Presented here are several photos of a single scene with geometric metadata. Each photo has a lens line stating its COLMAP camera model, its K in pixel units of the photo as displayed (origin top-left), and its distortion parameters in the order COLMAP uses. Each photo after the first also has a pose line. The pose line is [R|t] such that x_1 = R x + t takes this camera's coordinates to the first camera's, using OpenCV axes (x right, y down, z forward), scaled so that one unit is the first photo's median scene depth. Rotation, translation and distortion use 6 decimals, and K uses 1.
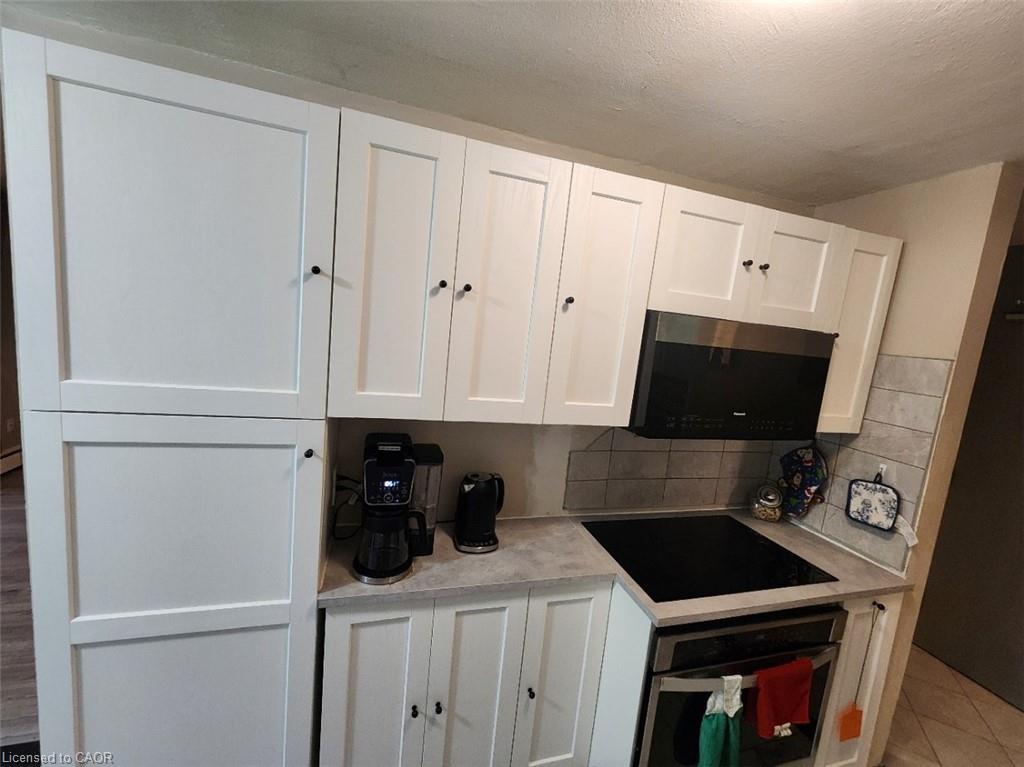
lens RADIAL K [[421.3, 0, 518.0], [0, 421.3, 383.7], [0, 0, 1]] dist [0.003662, 0.000155]
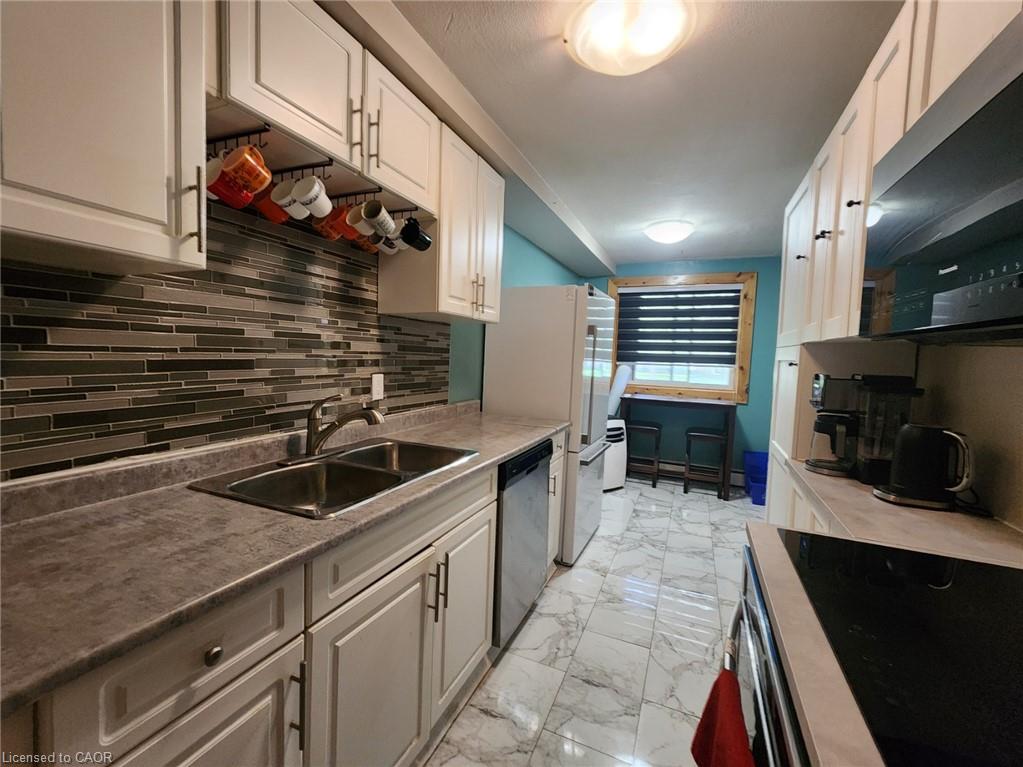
lens RADIAL K [[420.9, 0, 508.9], [0, 420.9, 383.8], [0, 0, 1]] dist [0.003662, 0.000155]
pose [[-0.648987, -0.065828, -0.757946, 1.103541], [-0.196351, 0.976991, 0.083273, 0.234016], [0.735025, 0.202866, -0.646980, 0.924425]]
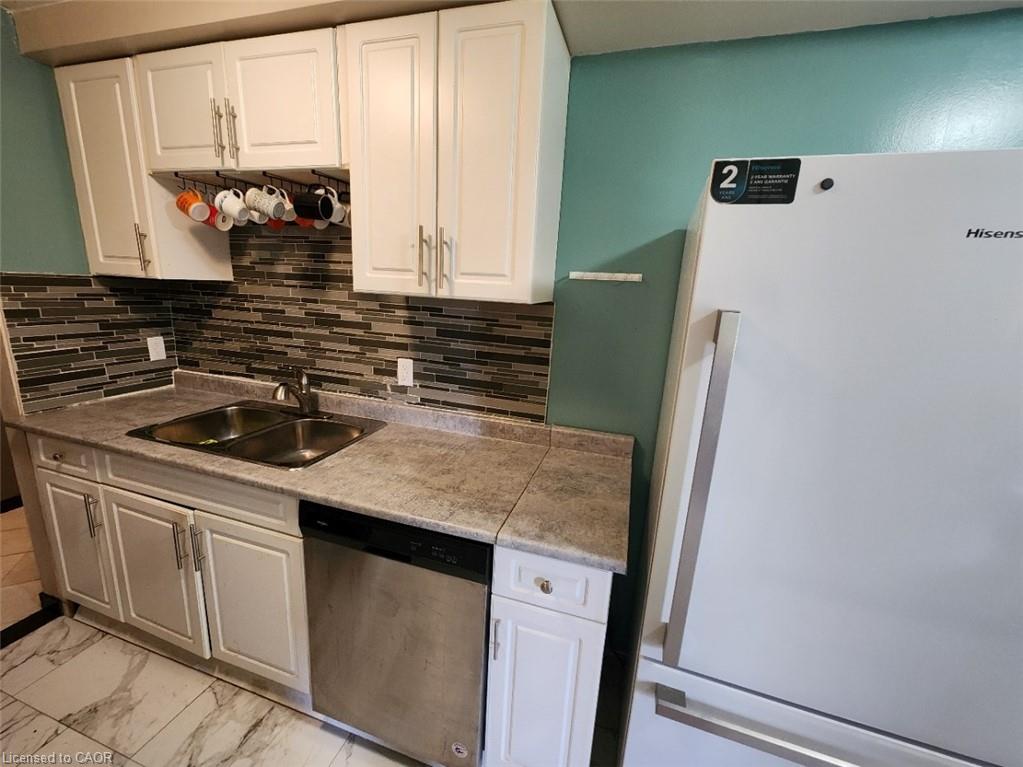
lens RADIAL K [[420.9, 0, 511.9], [0, 420.9, 383.5], [0, 0, 1]] dist [0.003662, 0.000155]
pose [[-0.814164, -0.266338, 0.515946, -0.467363], [-0.055122, 0.920031, 0.387949, -0.021088], [-0.578012, 0.287414, -0.763737, 0.556397]]
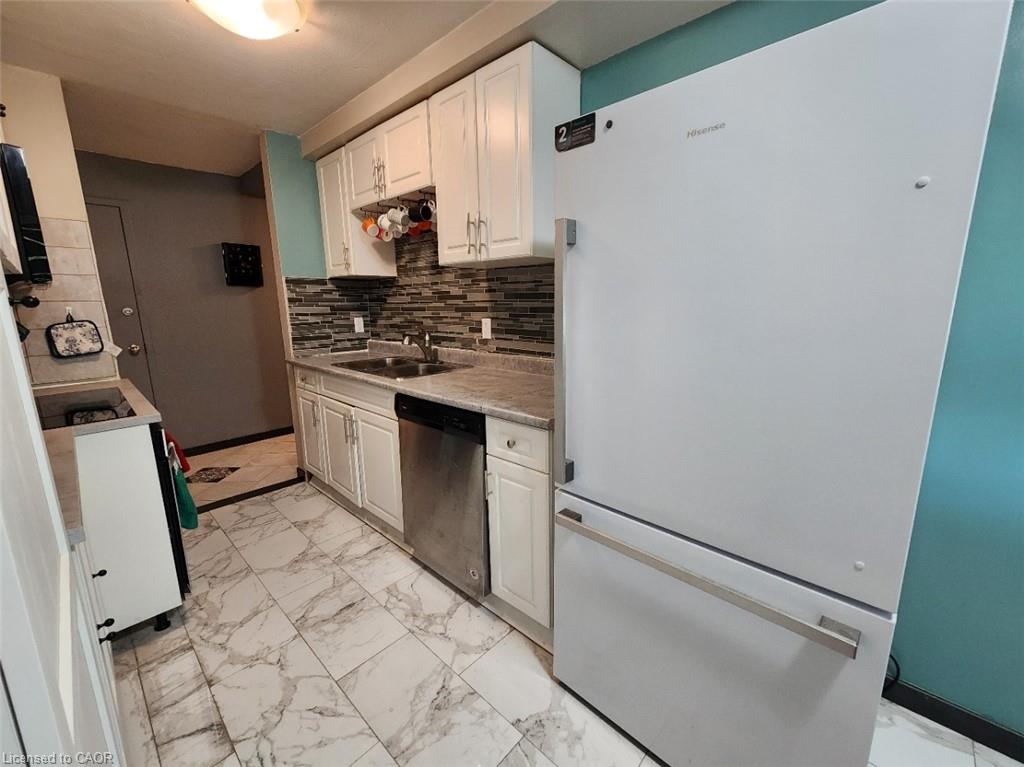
lens RADIAL K [[421.3, 0, 515.7], [0, 421.3, 384.9], [0, 0, 1]] dist [0.003662, 0.000155]
pose [[-0.501256, -0.258477, 0.825792, -1.041655], [0.079659, 0.936506, 0.341483, 0.087515], [-0.861624, 0.236952, -0.448840, 0.491883]]
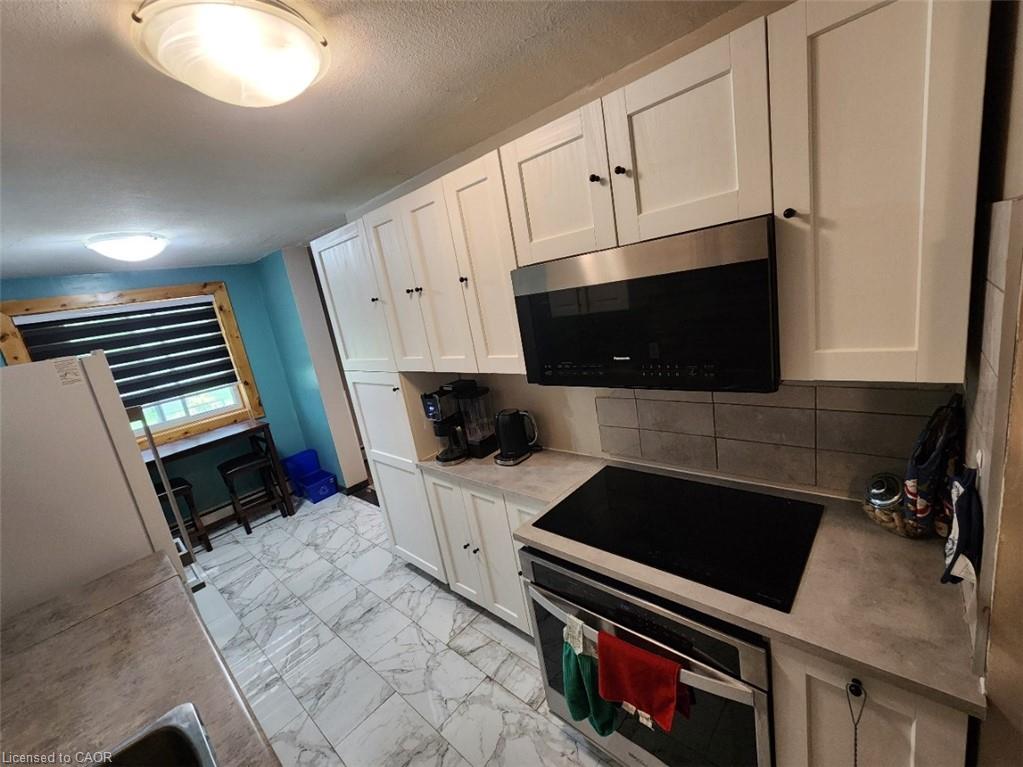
lens RADIAL K [[420.9, 0, 505.6], [0, 420.9, 384.7], [0, 0, 1]] dist [0.003662, 0.000155]
pose [[0.473387, 0.013007, -0.880758, 1.106522], [0.101427, 0.992435, 0.069171, 0.040611], [0.874995, -0.122077, 0.468487, 0.375499]]
